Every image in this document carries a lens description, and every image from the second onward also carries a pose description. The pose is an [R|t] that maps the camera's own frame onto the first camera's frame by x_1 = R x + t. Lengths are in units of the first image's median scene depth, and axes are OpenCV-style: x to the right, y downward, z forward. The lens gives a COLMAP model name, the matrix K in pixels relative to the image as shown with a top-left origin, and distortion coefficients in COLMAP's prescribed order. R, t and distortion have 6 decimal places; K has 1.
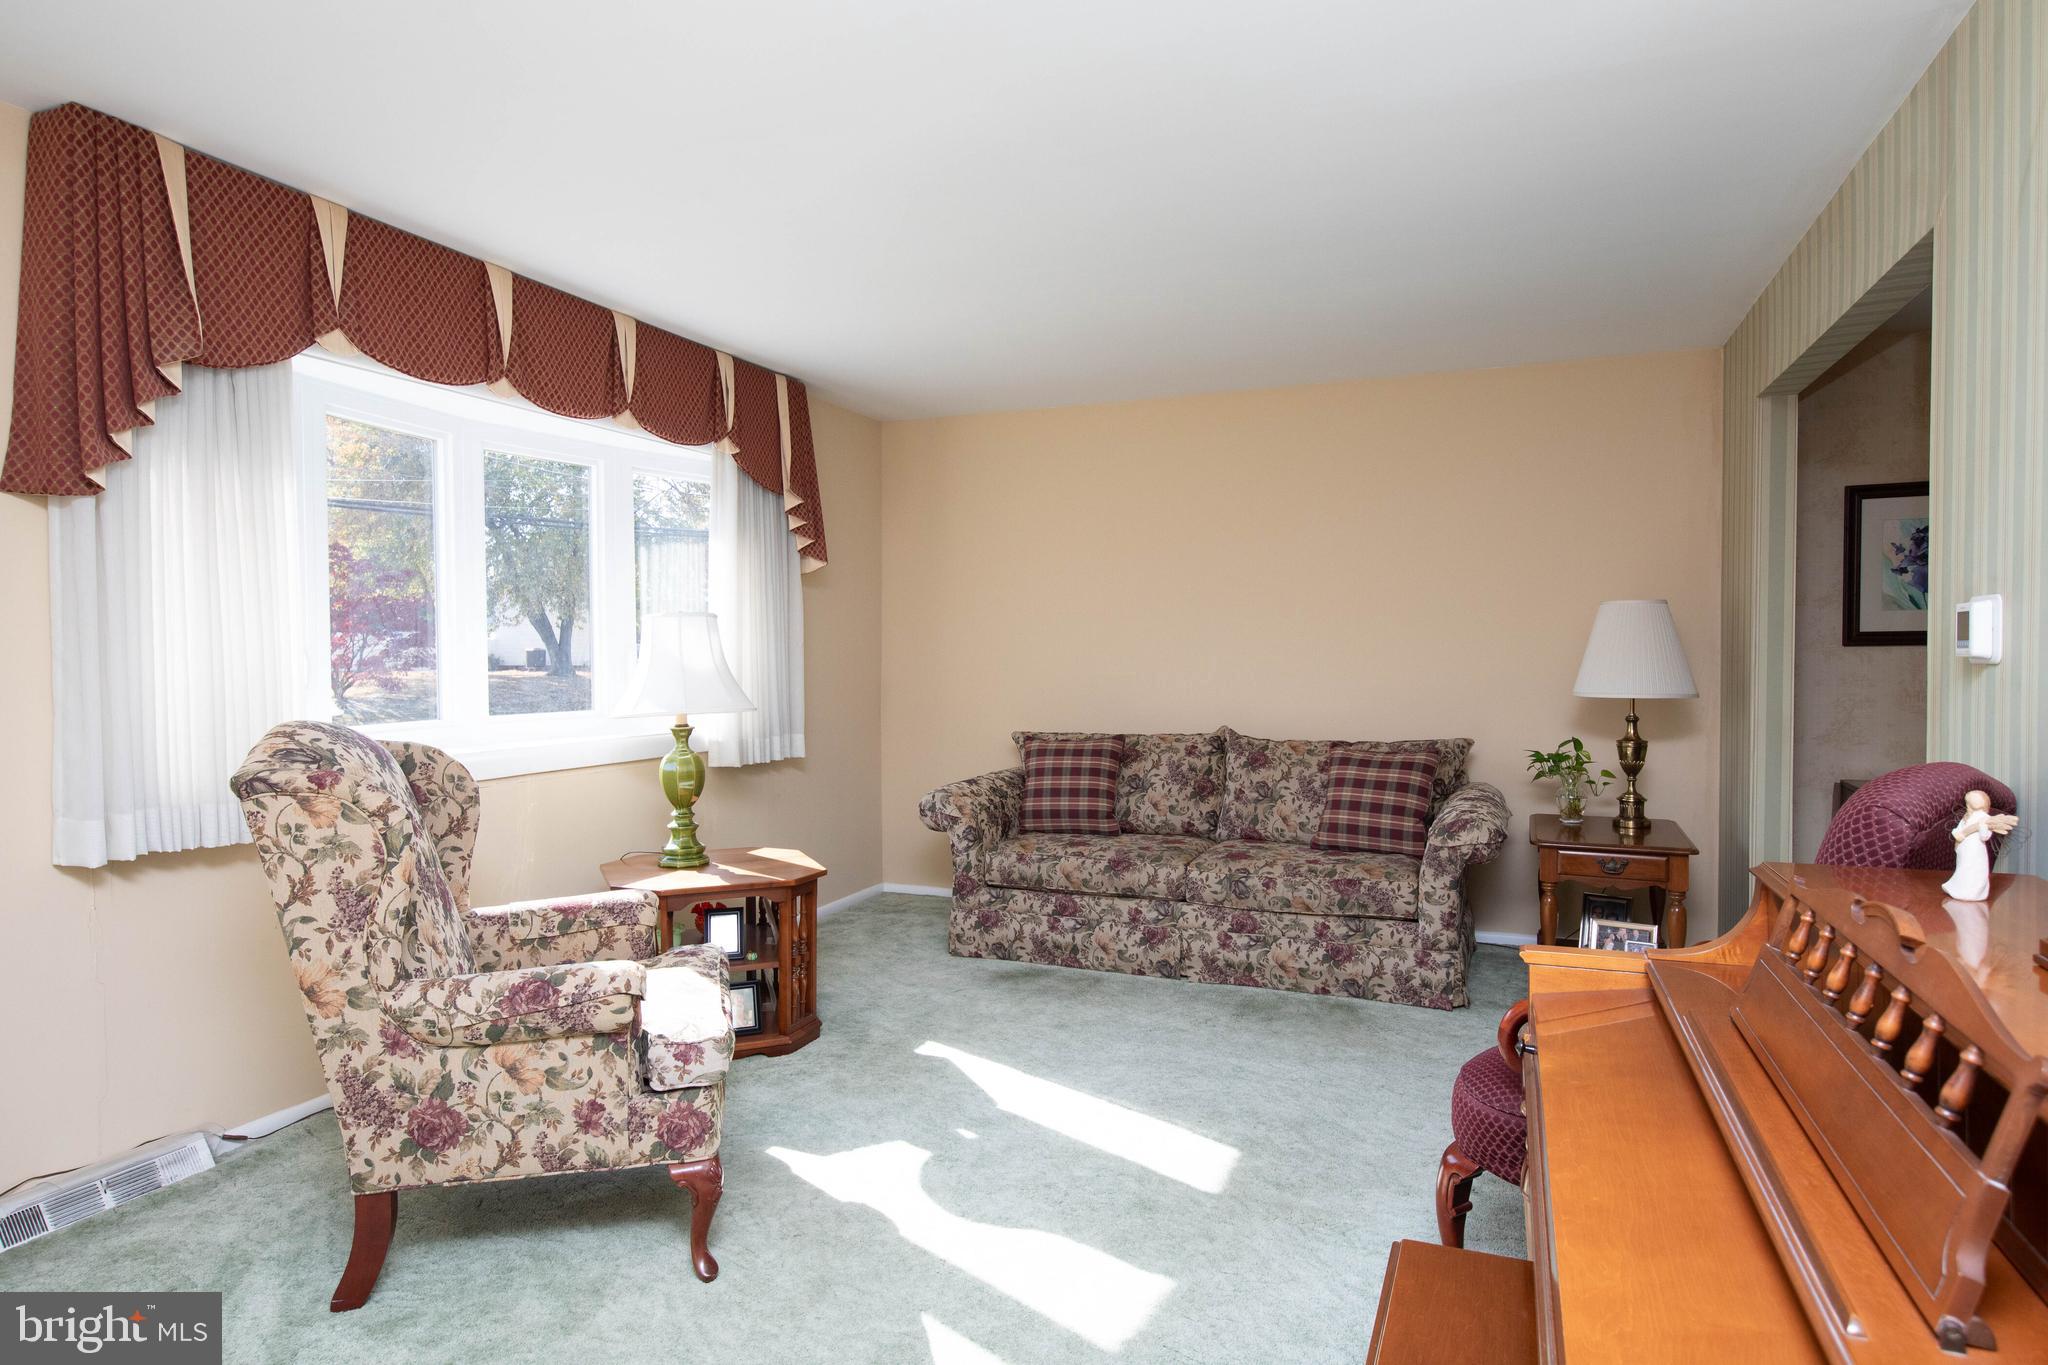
lens RADIAL K [[1173.9, 0, 1024.0], [0, 1173.9, 682.5], [0, 0, 1]] dist [0.014313, -0.001180]
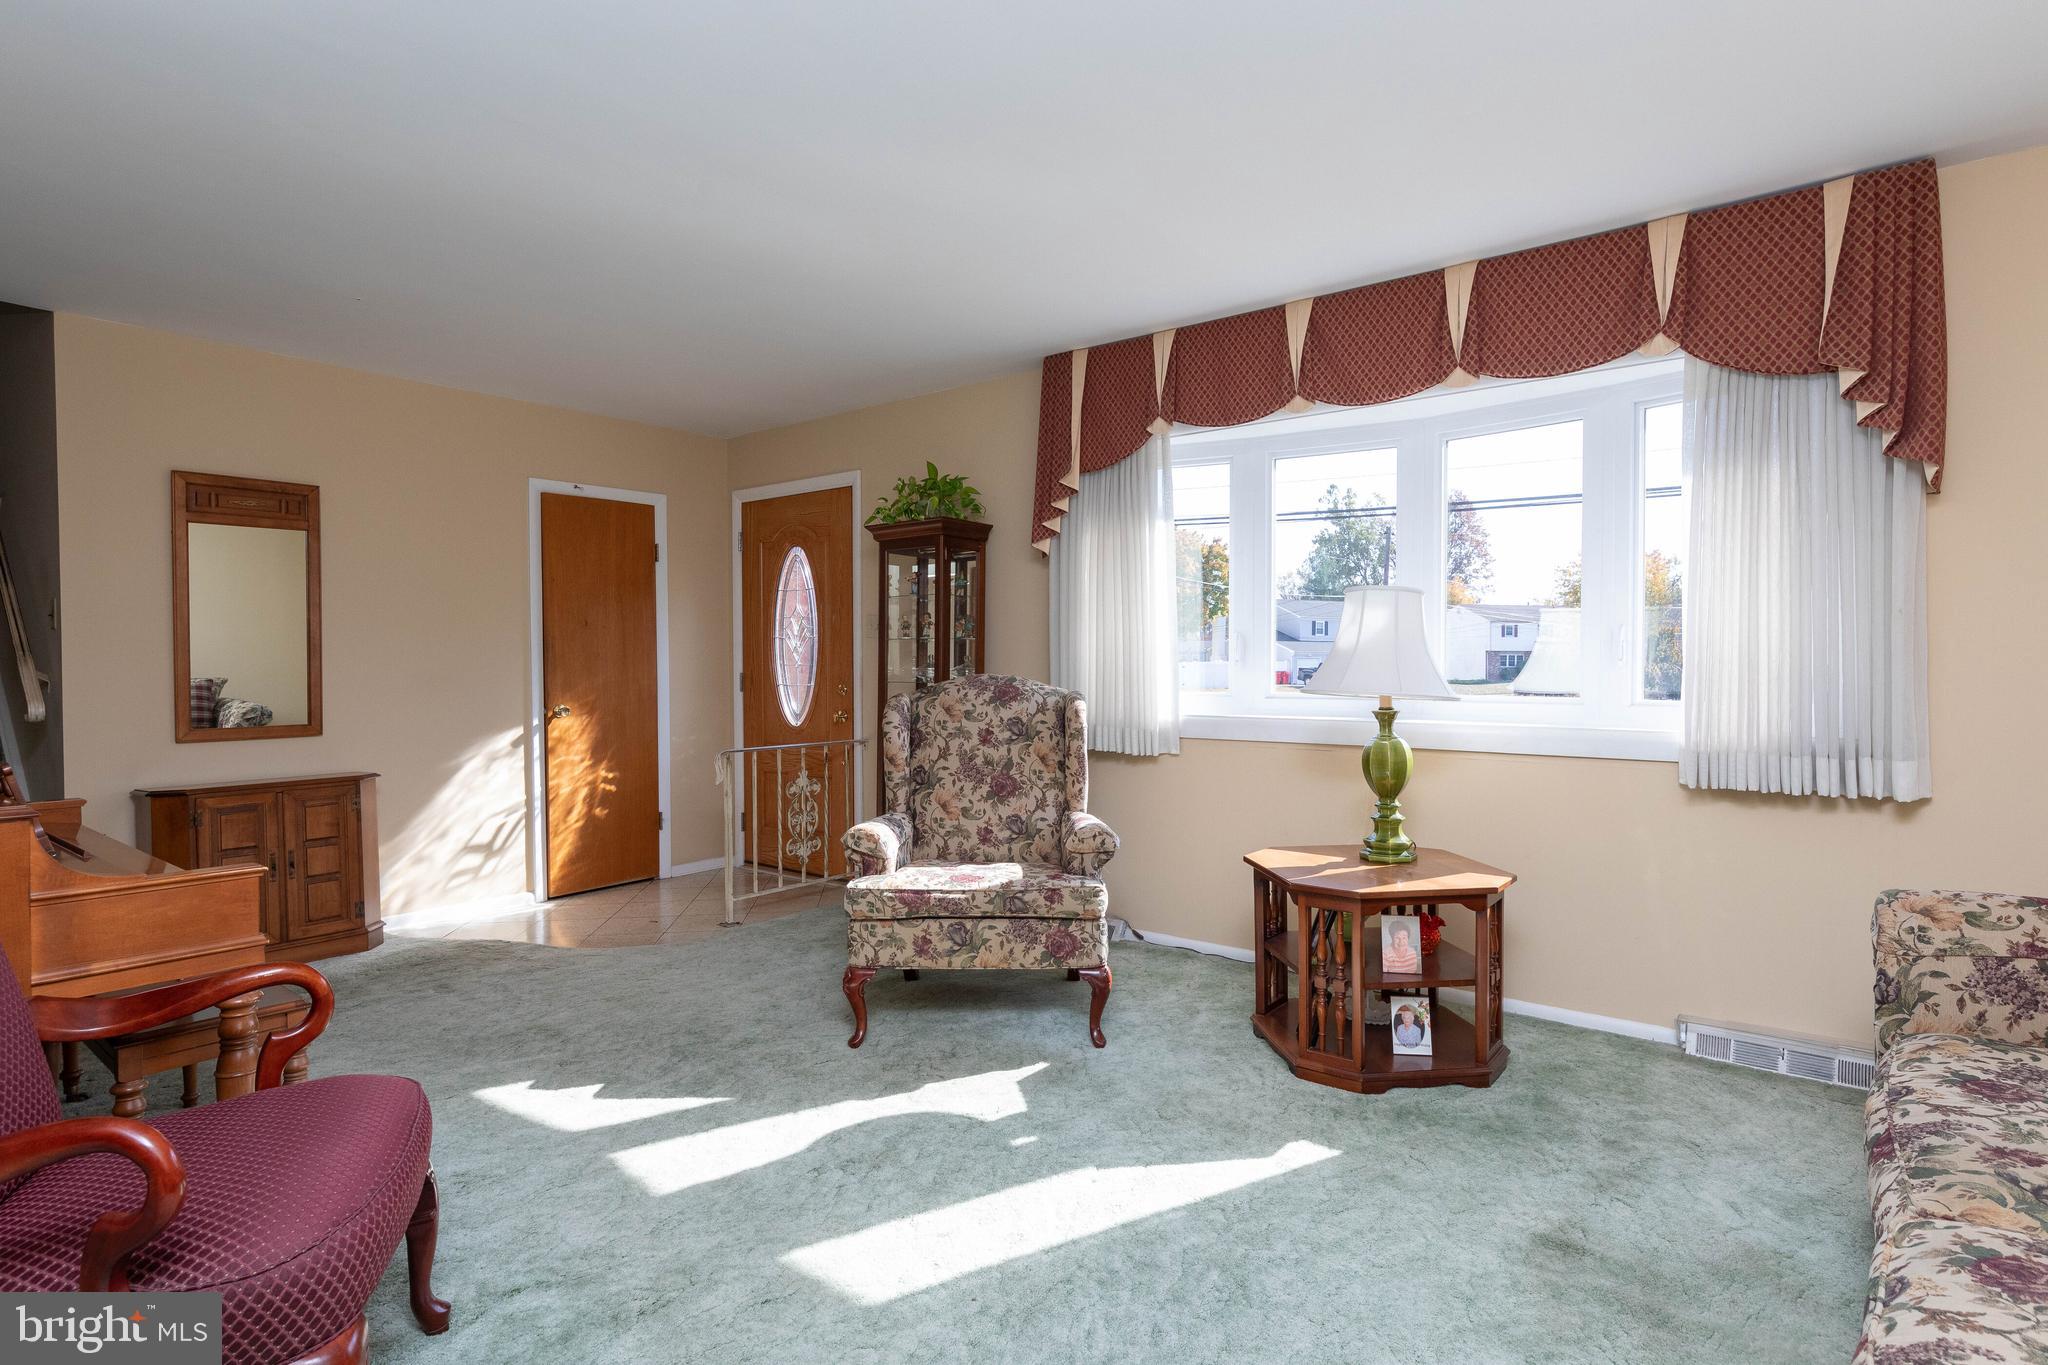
lens RADIAL K [[1063.1, 0, 1022.0], [0, 1063.1, 673.0], [0, 0, 1]] dist [0.002496, -0.000169]
pose [[-0.281615, 0.018545, -0.959348, 0.527476], [-0.021116, 0.999451, 0.025519, -0.006042], [0.959295, 0.027445, -0.281068, 0.858249]]
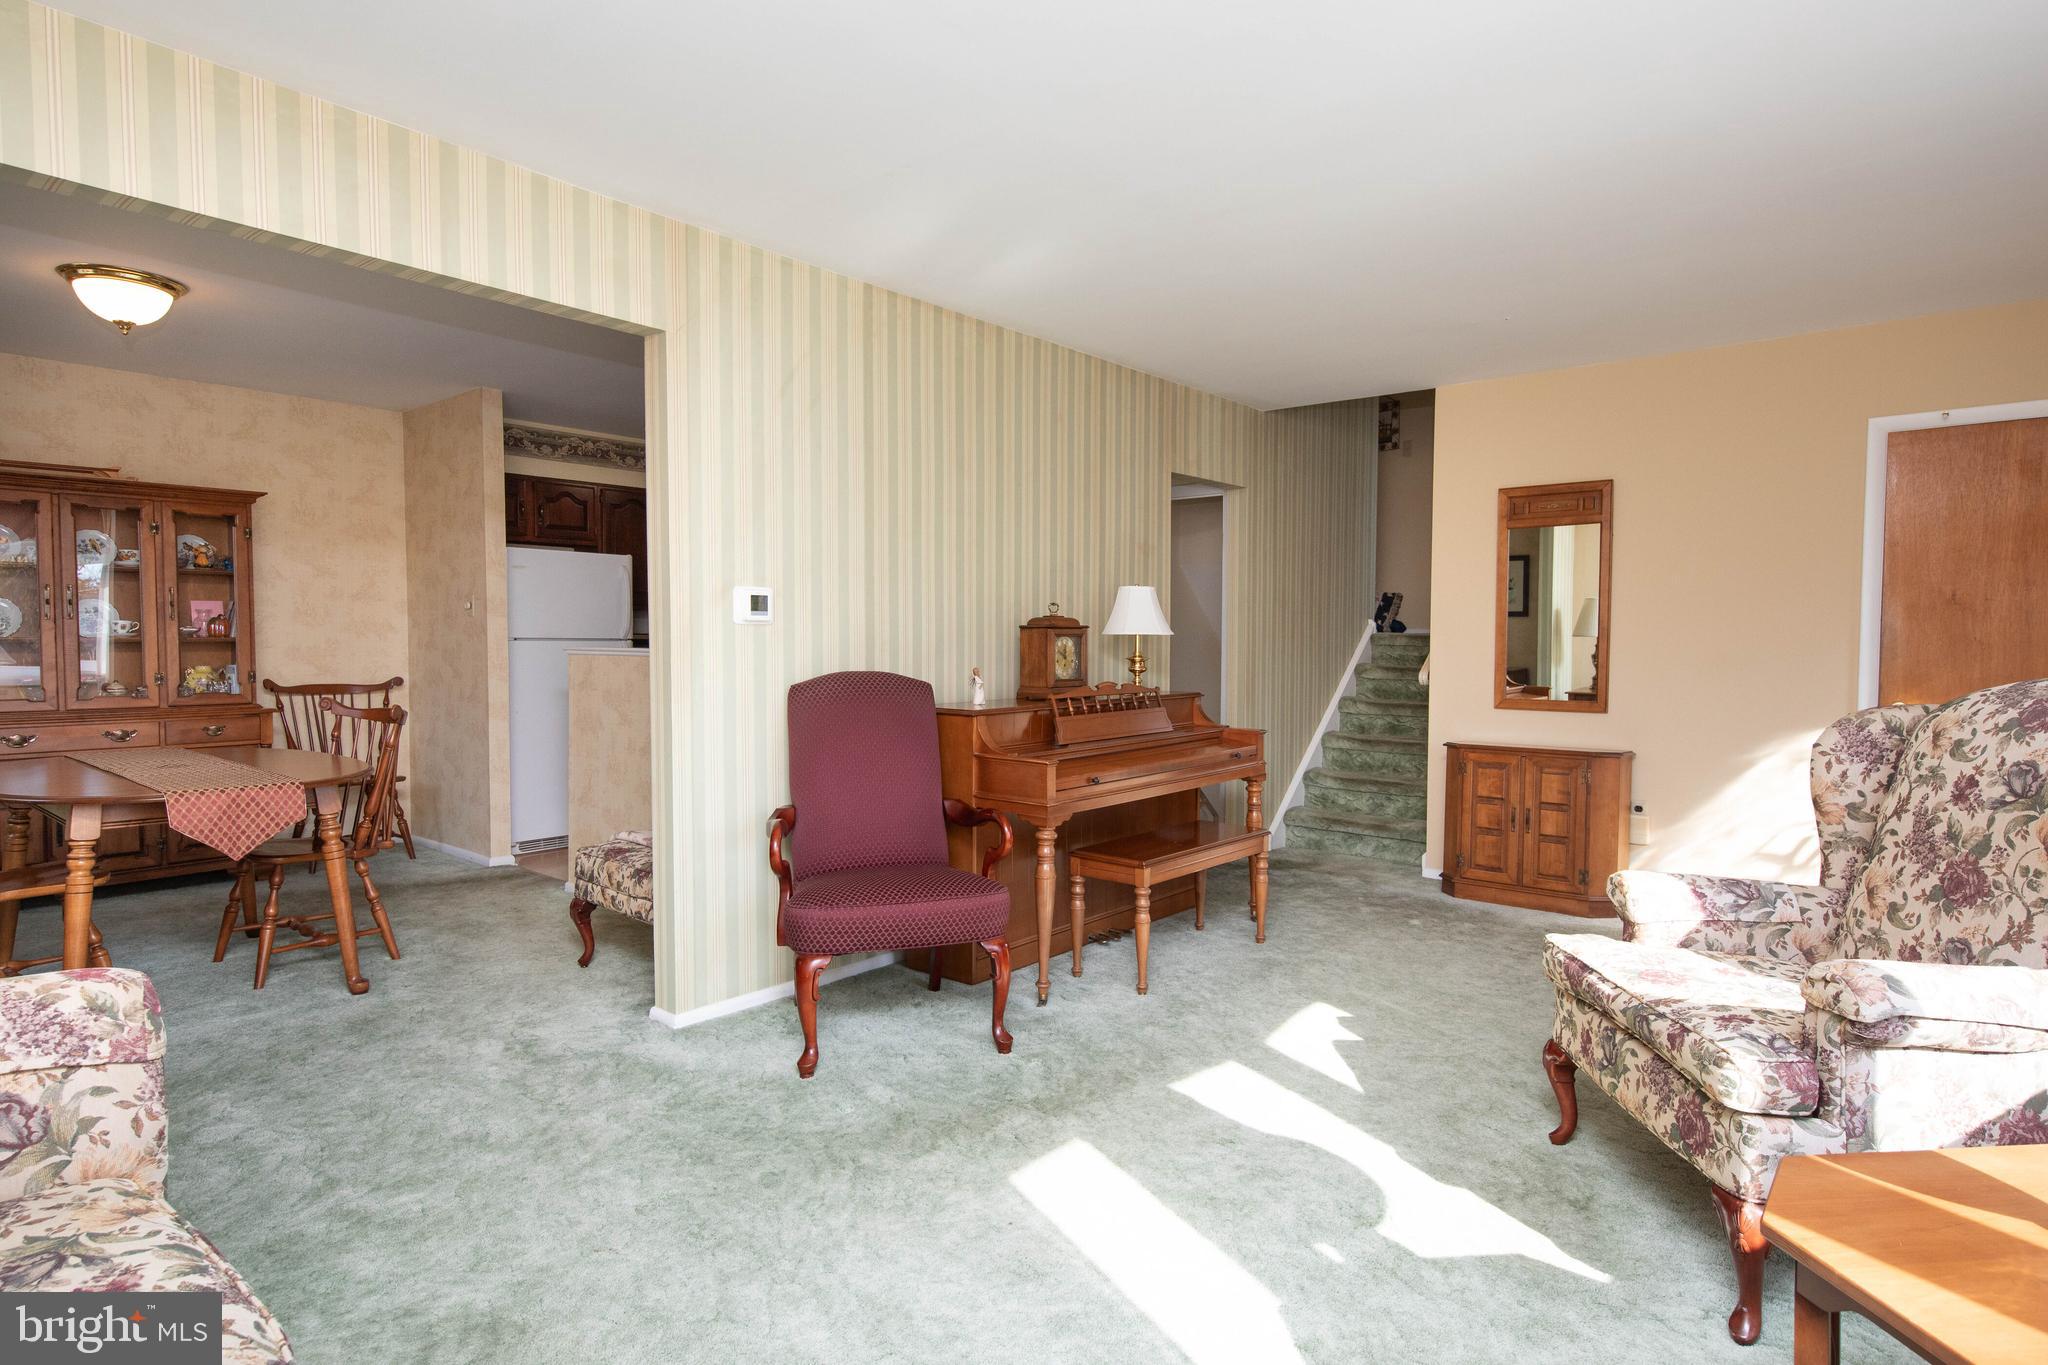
lens RADIAL K [[1085.7, 0, 1014.4], [0, 1085.7, 674.5], [0, 0, 1]] dist [0.014016, -0.006355]
pose [[-0.948177, -0.009041, 0.317615, -0.053867], [0.009332, 0.998372, 0.056277, -0.014284], [-0.317607, 0.056324, -0.946548, 1.185806]]
